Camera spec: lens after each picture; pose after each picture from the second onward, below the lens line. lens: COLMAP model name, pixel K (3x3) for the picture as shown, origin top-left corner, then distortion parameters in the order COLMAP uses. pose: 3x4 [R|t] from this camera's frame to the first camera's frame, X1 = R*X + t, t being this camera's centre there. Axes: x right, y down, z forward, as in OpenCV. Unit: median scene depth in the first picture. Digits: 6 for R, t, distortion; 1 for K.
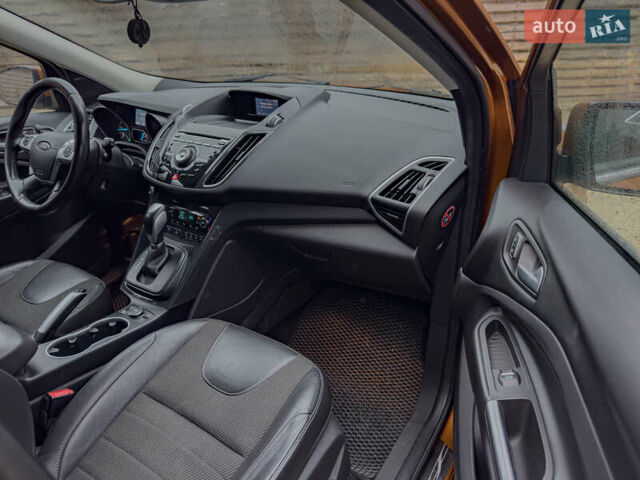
lens RADIAL K [[441.4, 0, 320.0], [0, 441.4, 240.0], [0, 0, 1]] dist [0.075269, -0.133851]
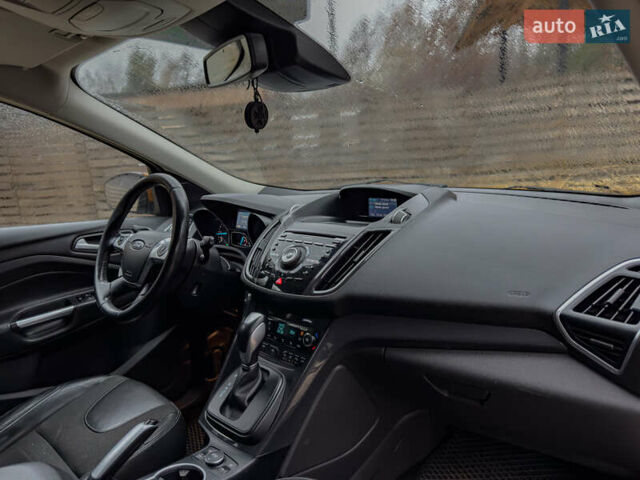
lens RADIAL K [[441.4, 0, 320.0], [0, 441.4, 240.0], [0, 0, 1]] dist [0.075269, -0.133851]
pose [[0.985486, 0.008094, -0.169562, -0.108615], [-0.053244, 0.963195, -0.263476, -0.003456], [0.161189, 0.268680, 0.949647, 0.206873]]
